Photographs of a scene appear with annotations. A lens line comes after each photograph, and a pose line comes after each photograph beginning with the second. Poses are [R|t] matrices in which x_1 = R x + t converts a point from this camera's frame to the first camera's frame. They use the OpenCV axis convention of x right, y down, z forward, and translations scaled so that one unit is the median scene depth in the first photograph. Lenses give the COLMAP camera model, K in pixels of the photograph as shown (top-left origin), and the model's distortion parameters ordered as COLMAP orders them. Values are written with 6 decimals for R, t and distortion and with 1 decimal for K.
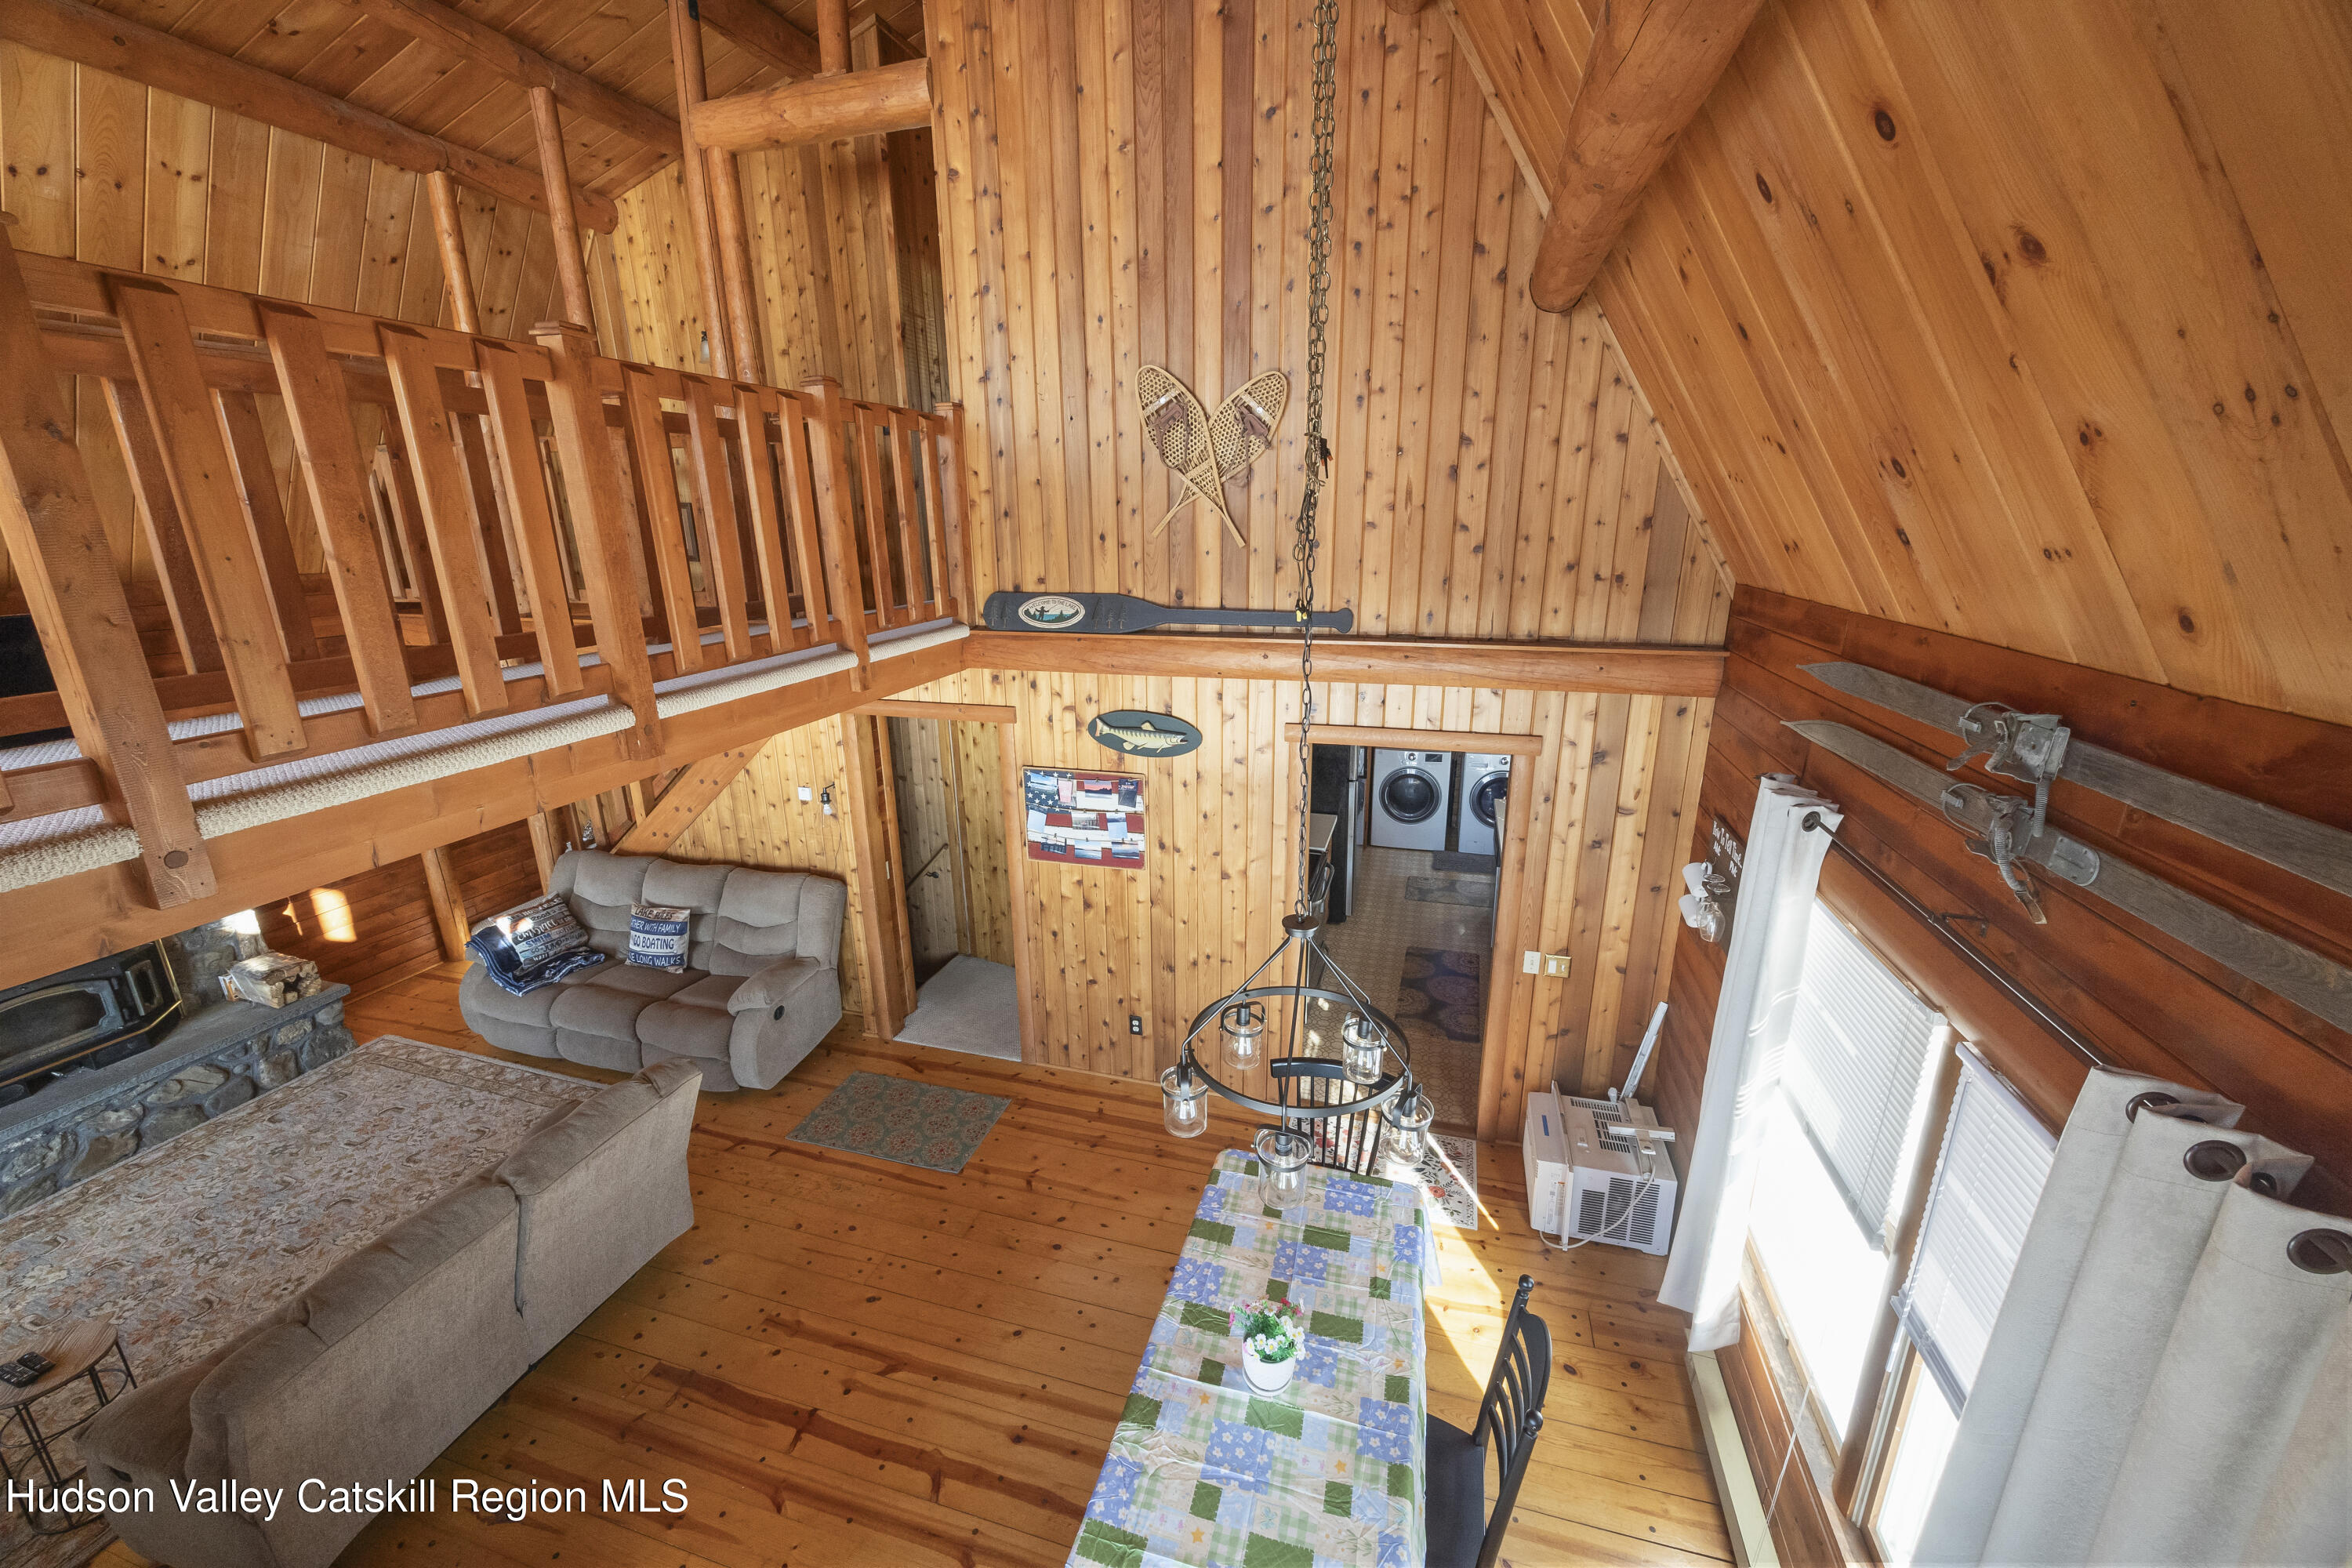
lens RADIAL K [[898.6, 0, 1167.8], [0, 898.6, 778.4], [0, 0, 1]] dist [0.000702, 0.000530]
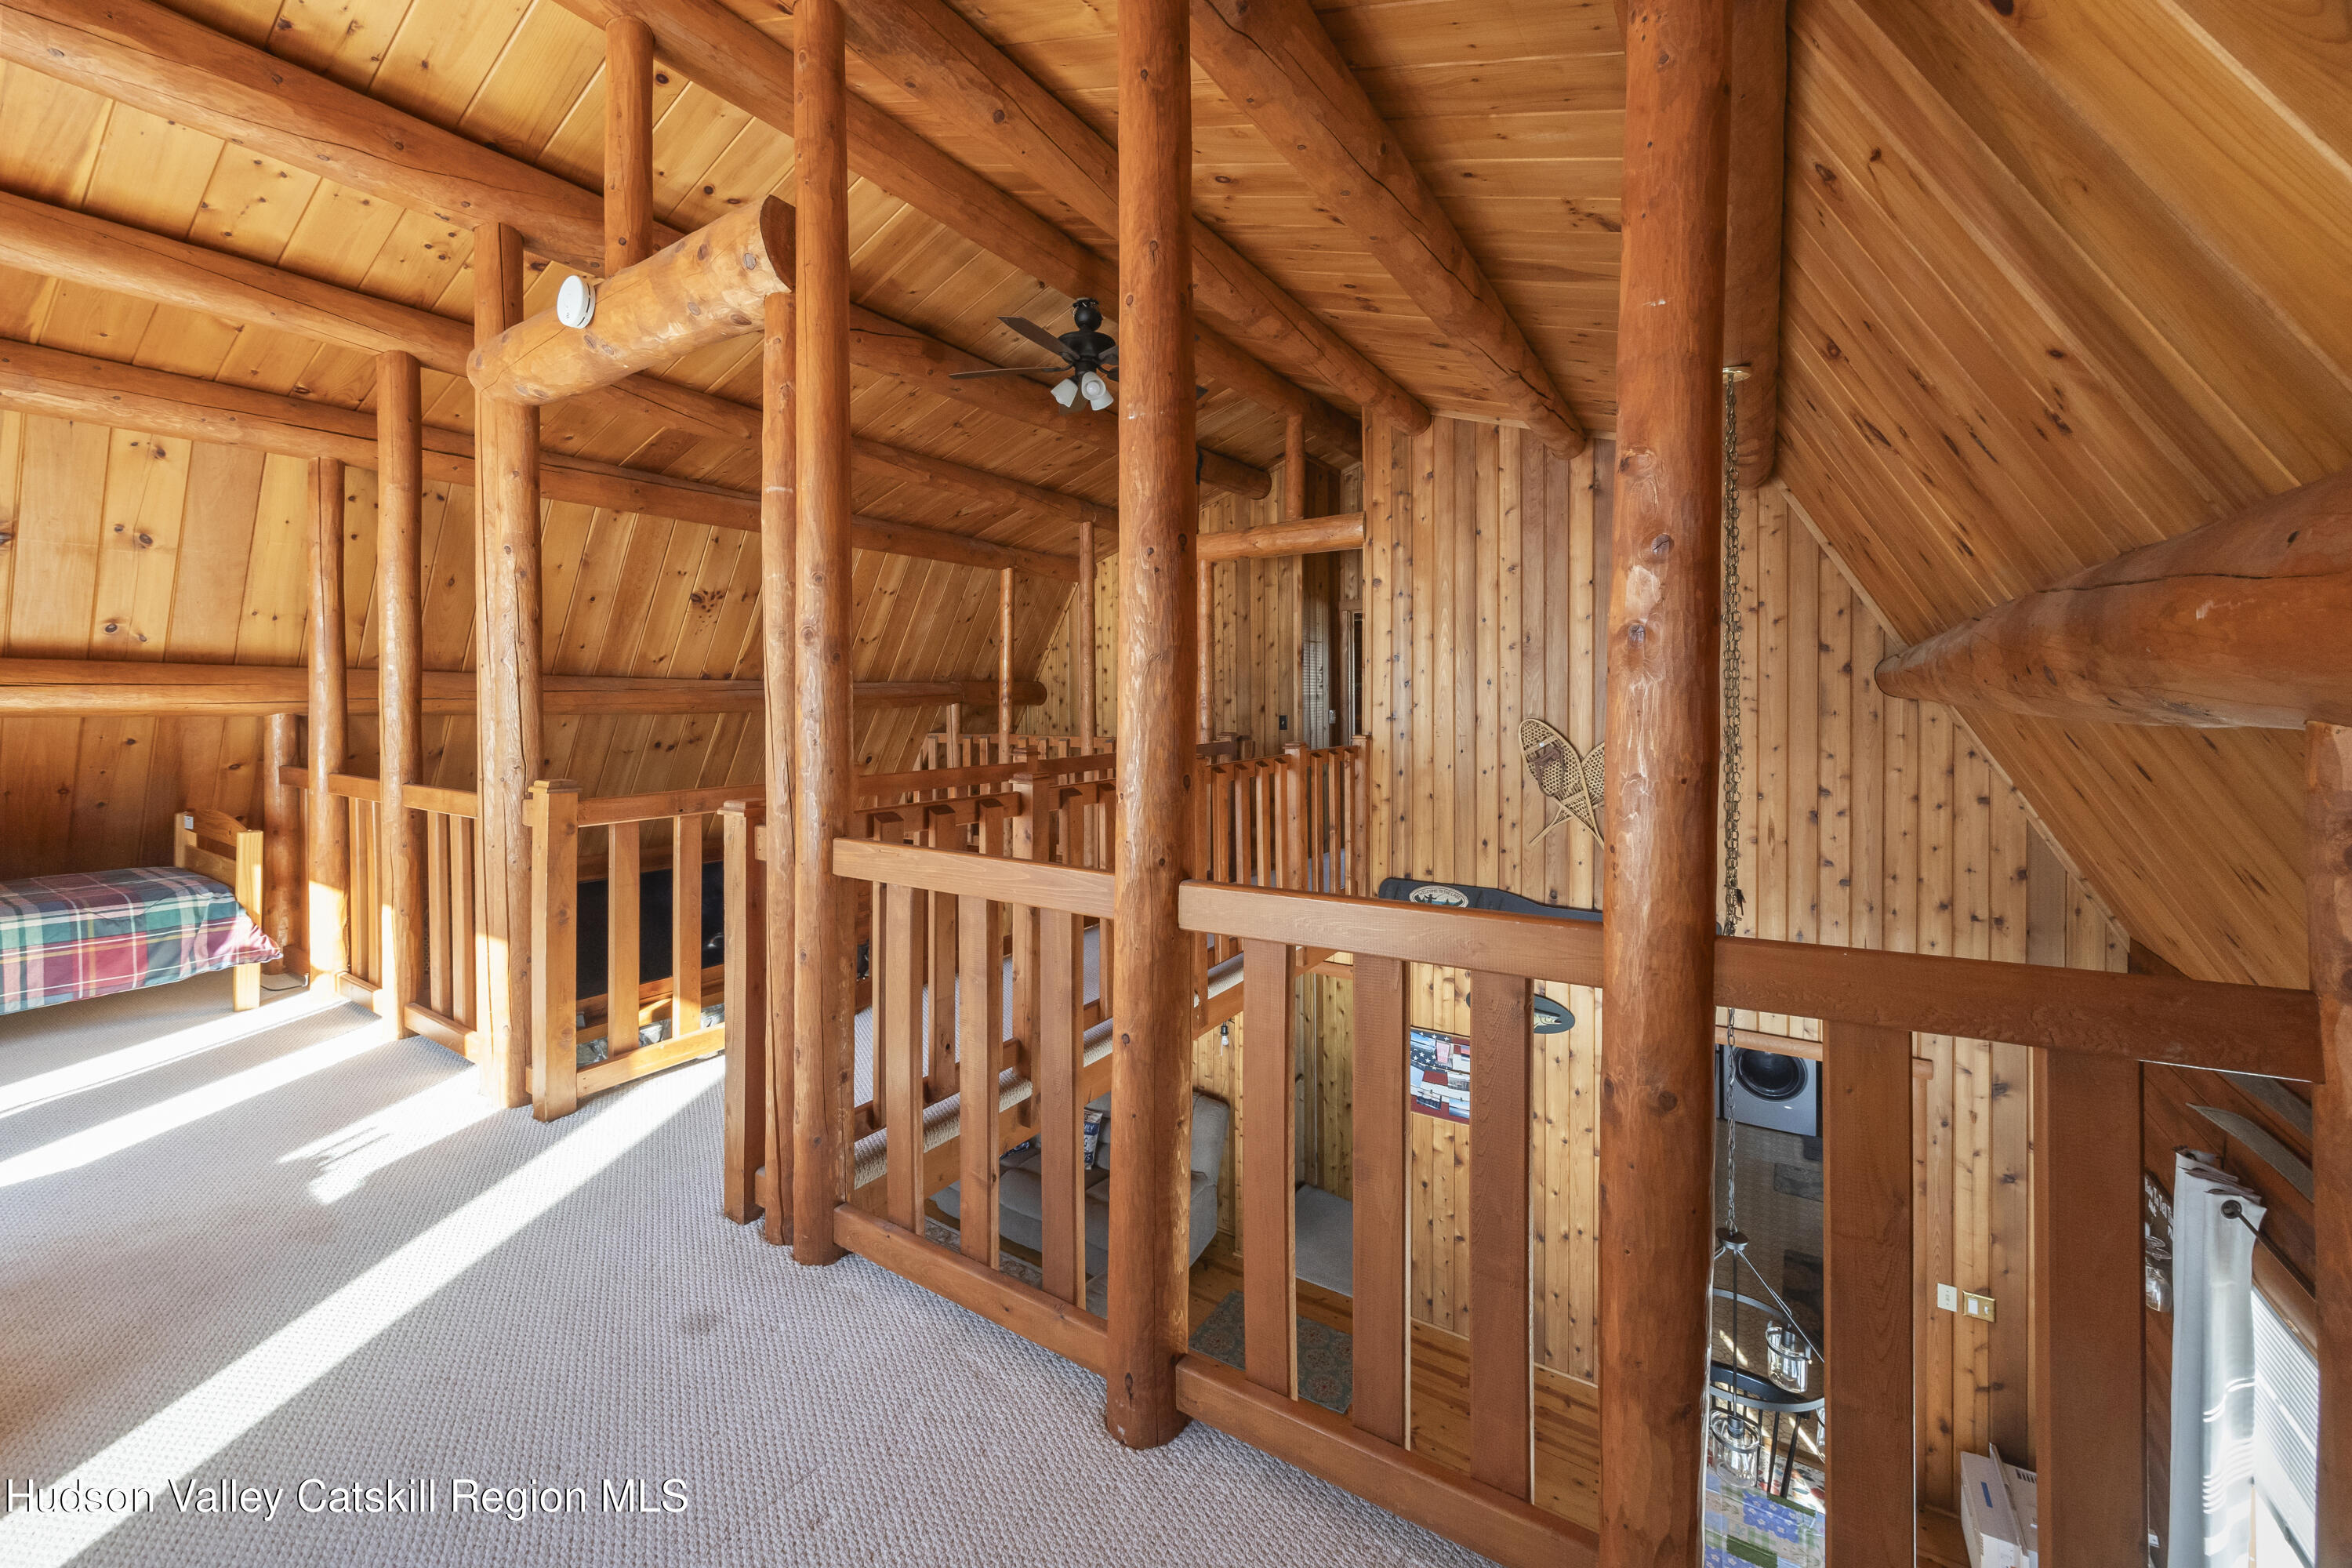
lens RADIAL K [[898.6, 0, 1189.0], [0, 898.6, 732.0], [0, 0, 1]] dist [0.000702, 0.000530]
pose [[0.959568, 0.012189, -0.281212, -0.130310], [-0.086159, 0.963827, -0.252219, -0.076821], [0.267965, 0.266250, 0.925908, -0.319703]]
